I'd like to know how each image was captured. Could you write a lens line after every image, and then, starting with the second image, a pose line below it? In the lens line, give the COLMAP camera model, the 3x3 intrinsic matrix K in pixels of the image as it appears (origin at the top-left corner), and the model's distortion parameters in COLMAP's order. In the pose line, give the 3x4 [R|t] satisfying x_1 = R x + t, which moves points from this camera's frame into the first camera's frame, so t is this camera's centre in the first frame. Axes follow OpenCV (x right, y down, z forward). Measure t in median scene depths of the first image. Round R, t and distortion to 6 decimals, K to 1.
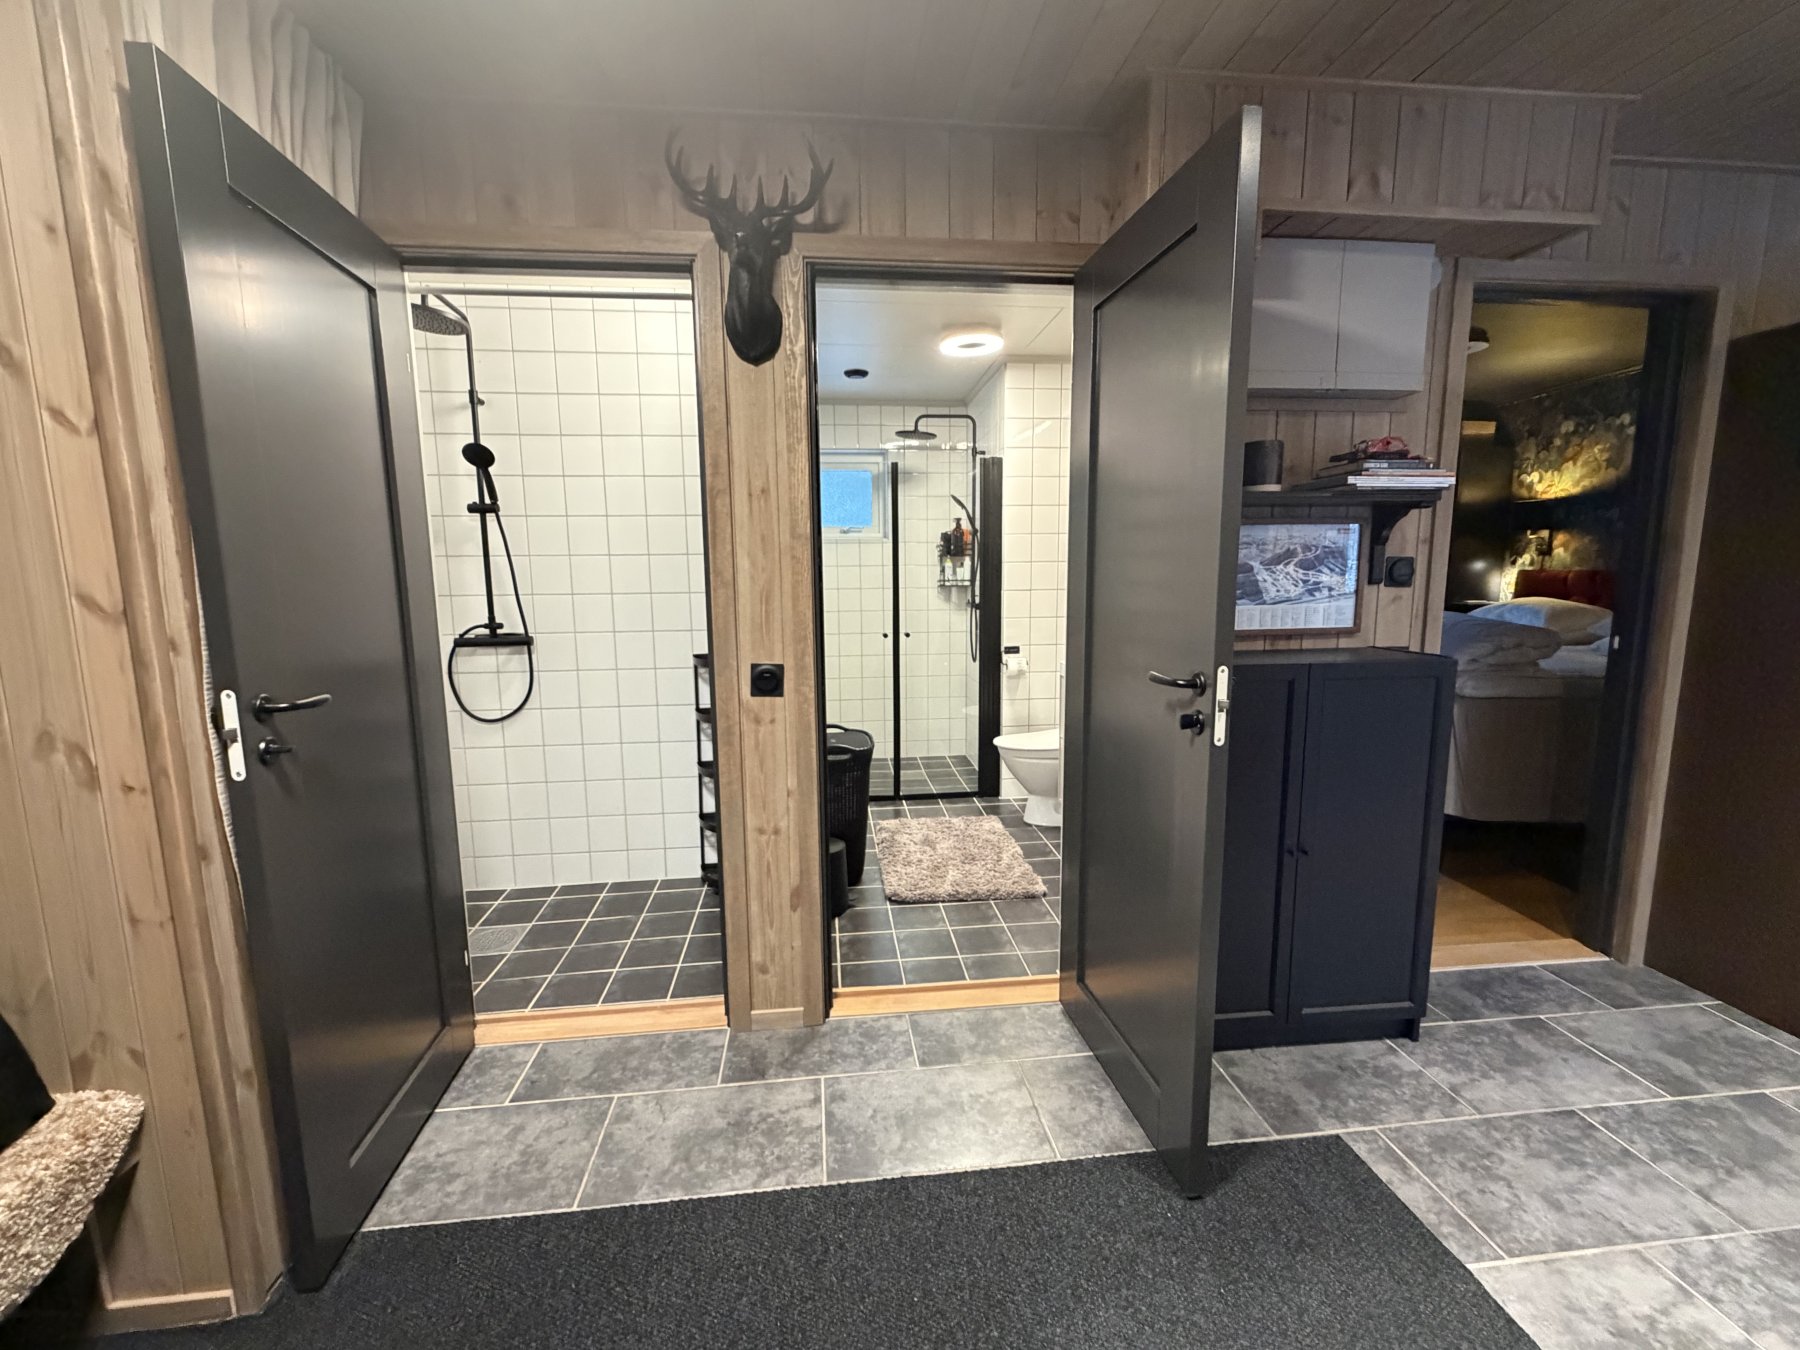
lens RADIAL K [[715.4, 0, 905.1], [0, 715.4, 668.9], [0, 0, 1]] dist [0.000706, 0.000268]
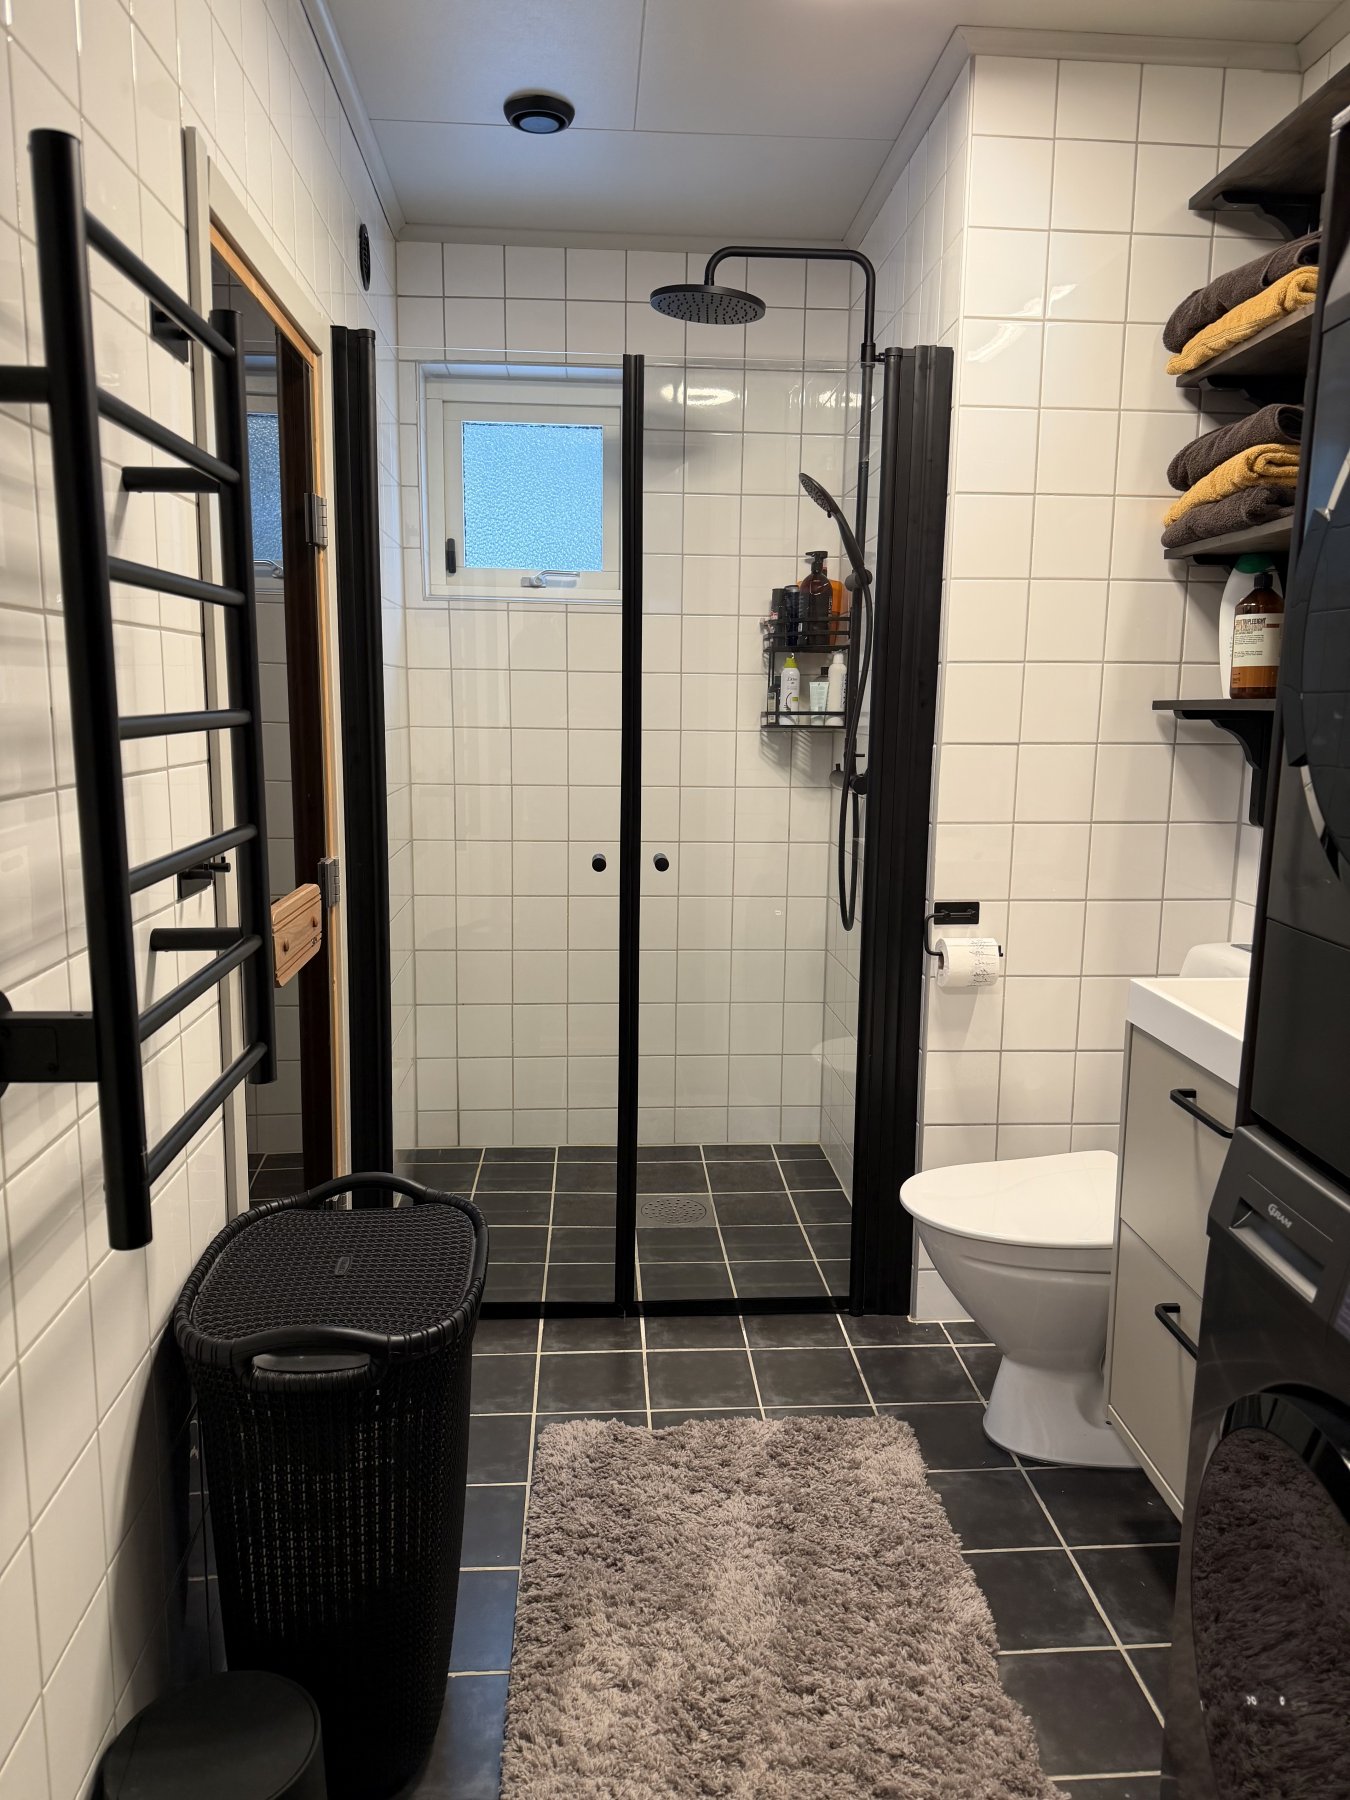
lens RADIAL K [[1264.7, 0, 675.1], [0, 1264.7, 900.0], [0, 0, 1]] dist [0.033492, -0.002735]
pose [[0.998931, 0.028765, -0.036197, 0.032100], [-0.027944, 0.999345, 0.023001, -0.042687], [0.036835, -0.021965, 0.999080, 0.362628]]
